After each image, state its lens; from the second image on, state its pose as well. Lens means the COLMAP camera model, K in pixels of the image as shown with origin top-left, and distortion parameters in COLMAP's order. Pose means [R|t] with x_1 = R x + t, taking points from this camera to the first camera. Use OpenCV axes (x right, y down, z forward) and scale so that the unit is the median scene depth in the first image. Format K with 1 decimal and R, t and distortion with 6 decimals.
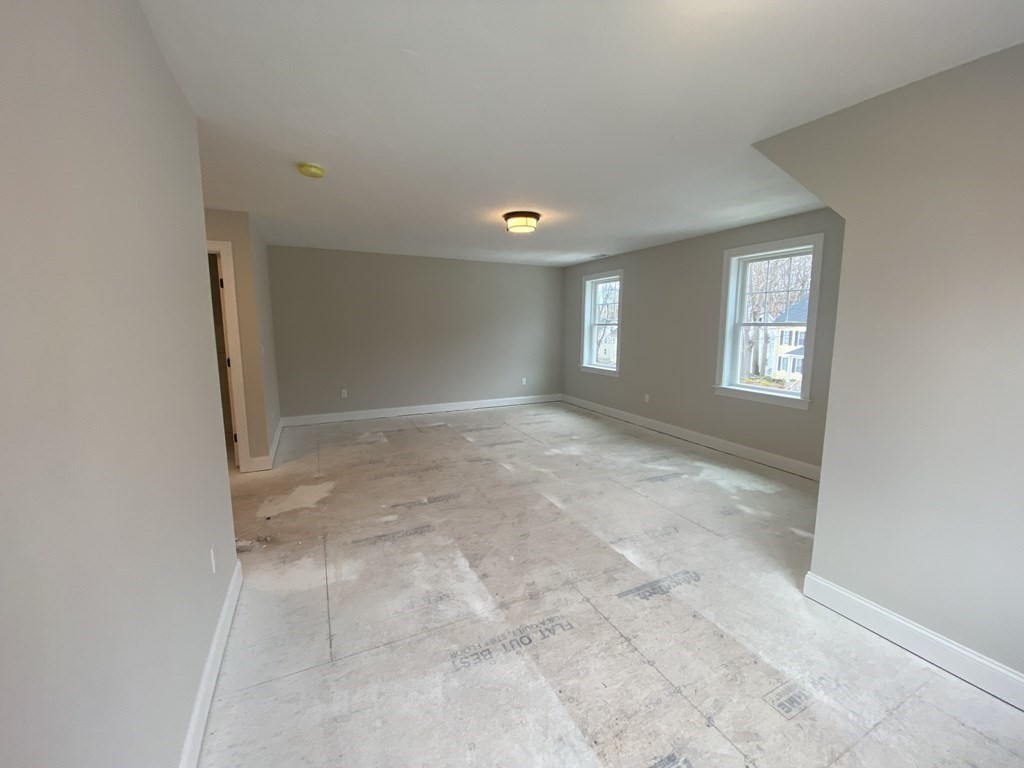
lens RADIAL K [[415.8, 0, 514.5], [0, 415.8, 381.3], [0, 0, 1]] dist [0.015555, -0.015579]
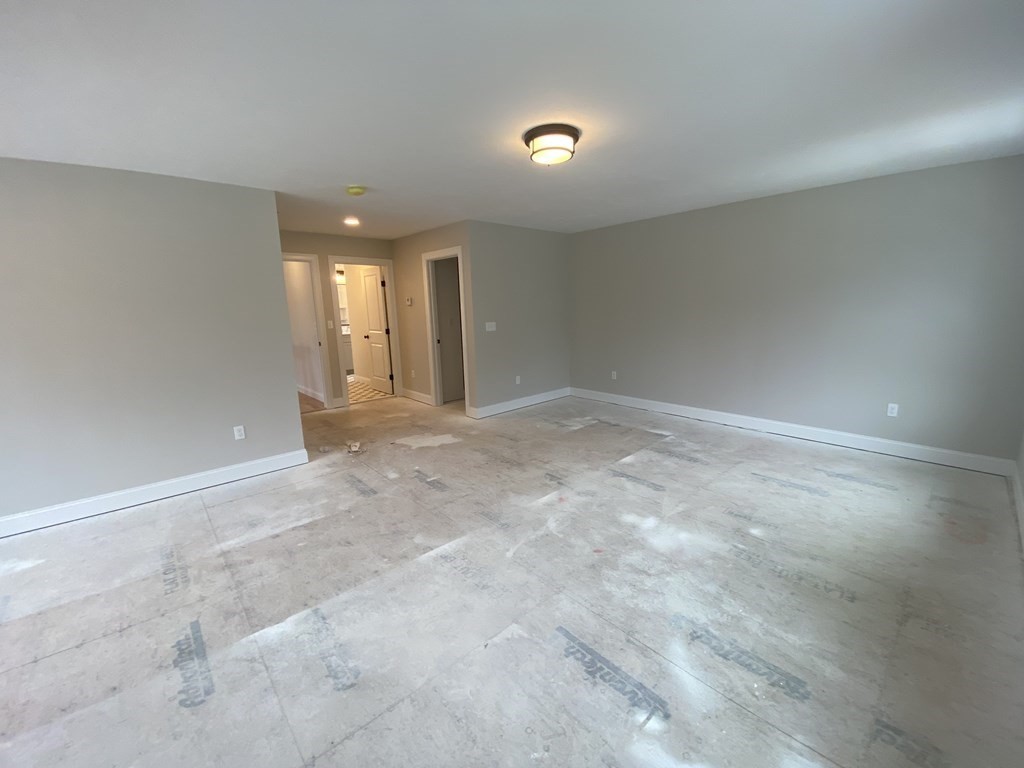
lens RADIAL K [[415.8, 0, 522.1], [0, 415.8, 373.0], [0, 0, 1]] dist [0.015555, -0.015579]
pose [[0.286534, 0.152138, -0.945914, 0.698603], [-0.107000, 0.986216, 0.126208, -0.114784], [0.952076, 0.065050, 0.298863, 0.788130]]
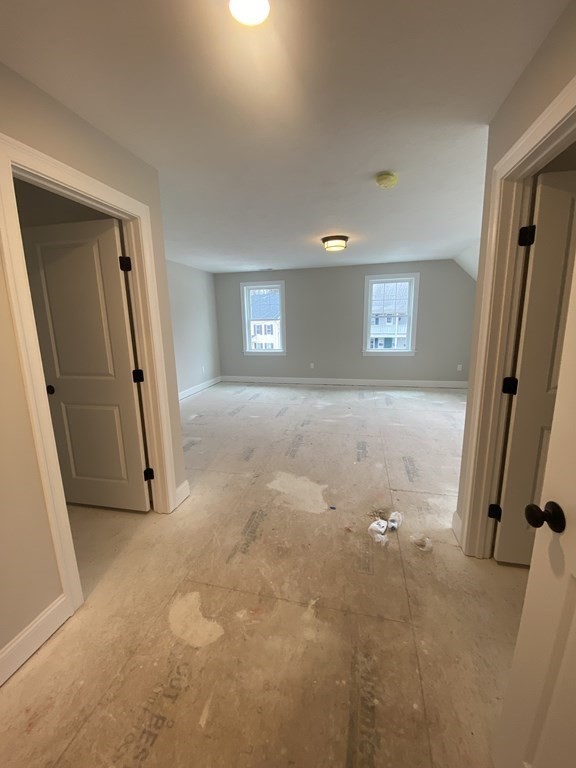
lens RADIAL K [[311.9, 0, 290.6], [0, 311.9, 379.2], [0, 0, 1]] dist [0.015555, -0.015579]
pose [[0.626621, -0.154407, 0.763875, -0.955562], [0.121711, 0.987538, 0.099775, -0.057185], [-0.769761, 0.030451, 0.637605, 0.467834]]
